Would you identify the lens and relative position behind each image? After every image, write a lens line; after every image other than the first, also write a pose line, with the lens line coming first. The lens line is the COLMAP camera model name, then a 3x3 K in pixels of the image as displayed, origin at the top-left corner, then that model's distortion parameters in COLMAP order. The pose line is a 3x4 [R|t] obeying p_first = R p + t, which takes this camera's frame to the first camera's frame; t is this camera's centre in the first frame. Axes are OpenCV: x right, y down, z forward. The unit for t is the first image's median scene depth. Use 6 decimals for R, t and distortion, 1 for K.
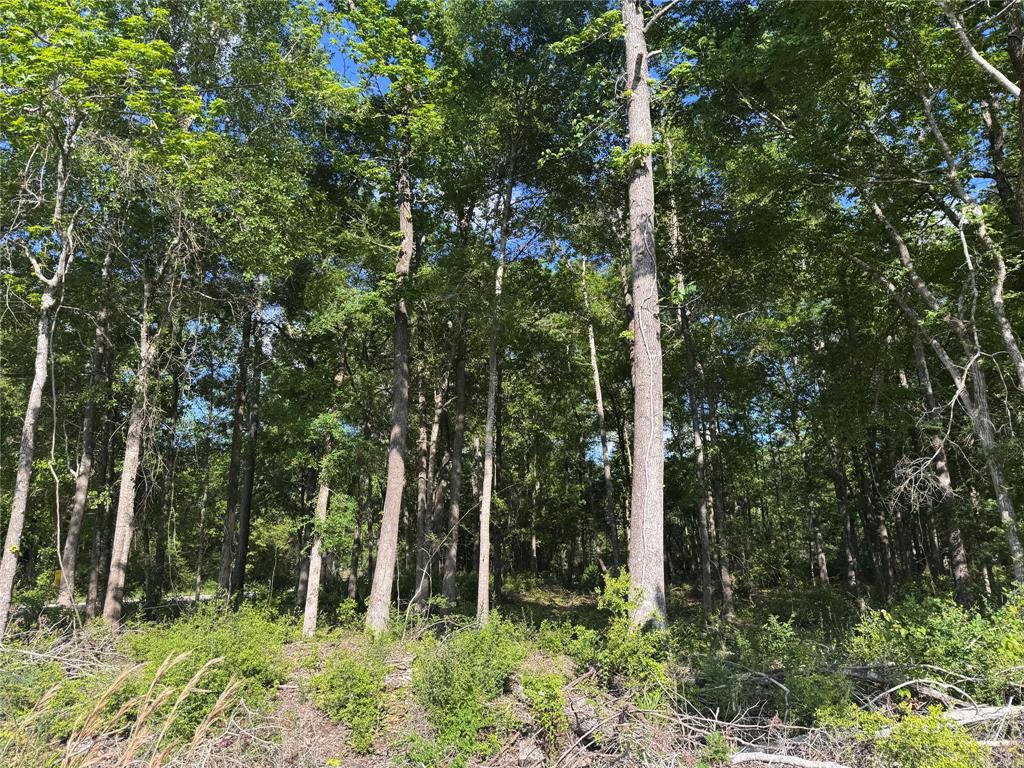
lens RADIAL K [[721.1, 0, 515.2], [0, 721.1, 376.2], [0, 0, 1]] dist [0.071741, -0.098137]
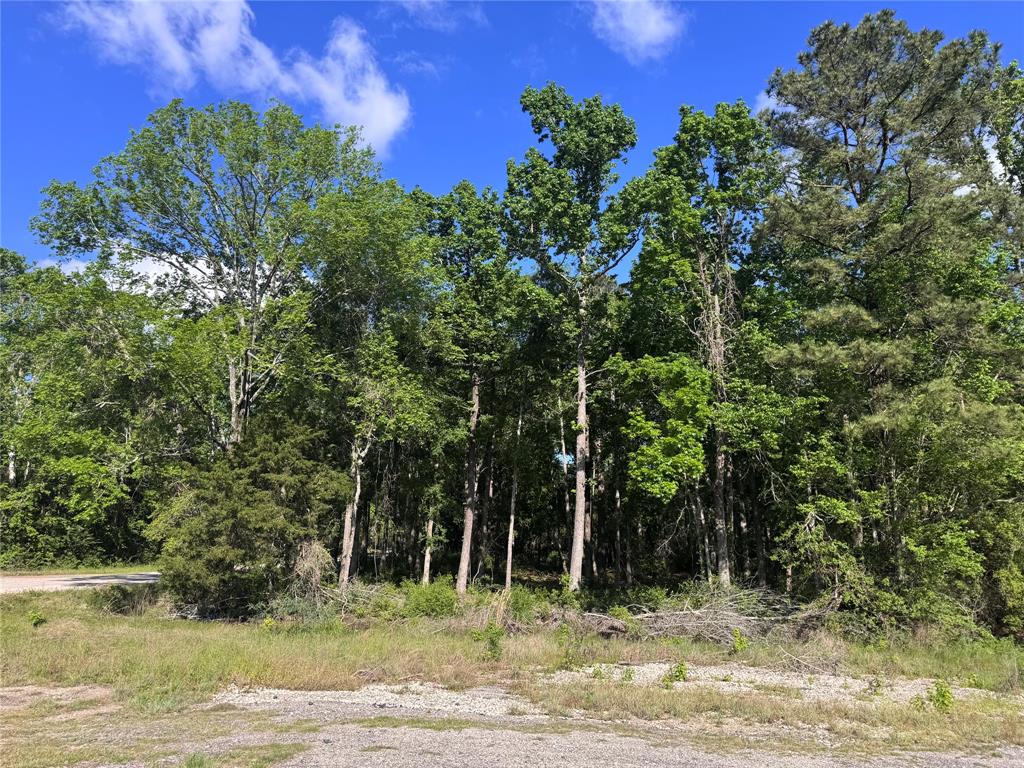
lens RADIAL K [[712.9, 0, 510.4], [0, 712.9, 389.3], [0, 0, 1]] dist [-0.000786, -0.002298]
pose [[0.998128, 0.048567, 0.037170, -0.212846], [-0.050442, 0.997409, 0.051288, -0.563858], [-0.034583, -0.053067, 0.997992, -1.705791]]
